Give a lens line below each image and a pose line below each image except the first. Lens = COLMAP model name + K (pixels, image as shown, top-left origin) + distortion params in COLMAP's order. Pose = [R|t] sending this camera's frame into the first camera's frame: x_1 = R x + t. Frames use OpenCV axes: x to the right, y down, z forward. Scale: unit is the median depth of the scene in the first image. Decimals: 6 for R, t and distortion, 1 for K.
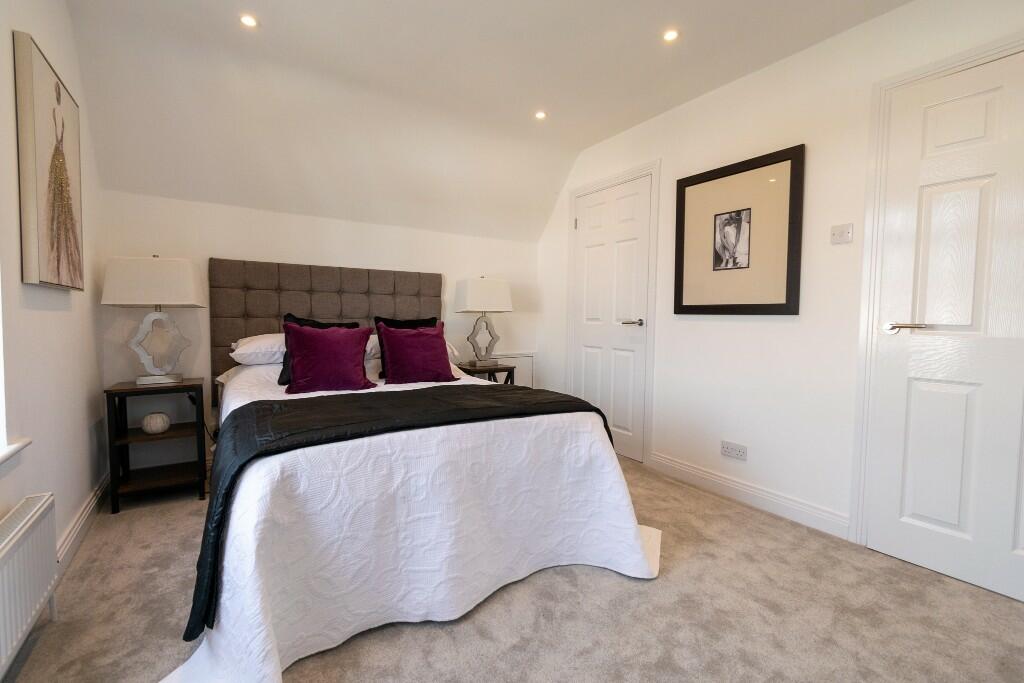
lens RADIAL K [[453.2, 0, 509.9], [0, 453.2, 339.5], [0, 0, 1]] dist [0.014679, -0.006124]
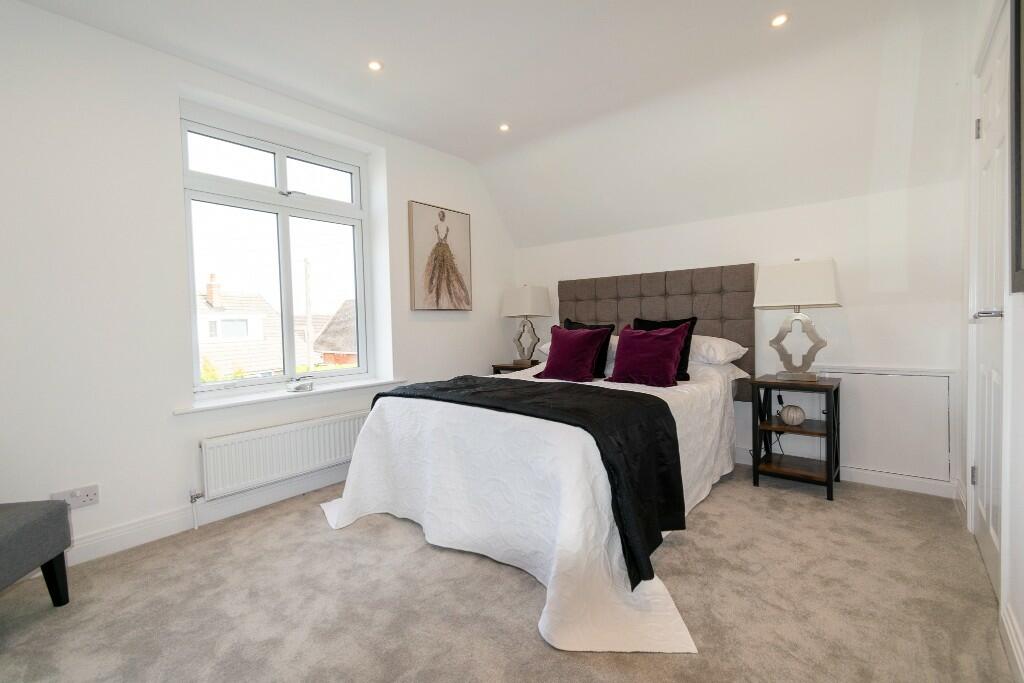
lens RADIAL K [[453.2, 0, 509.9], [0, 453.2, 339.5], [0, 0, 1]] dist [0.014679, -0.006124]
pose [[0.287584, 0.019110, -0.957565, 0.669631], [-0.021380, 0.999680, 0.013530, -0.010679], [0.957517, 0.016581, 0.287901, 0.443984]]
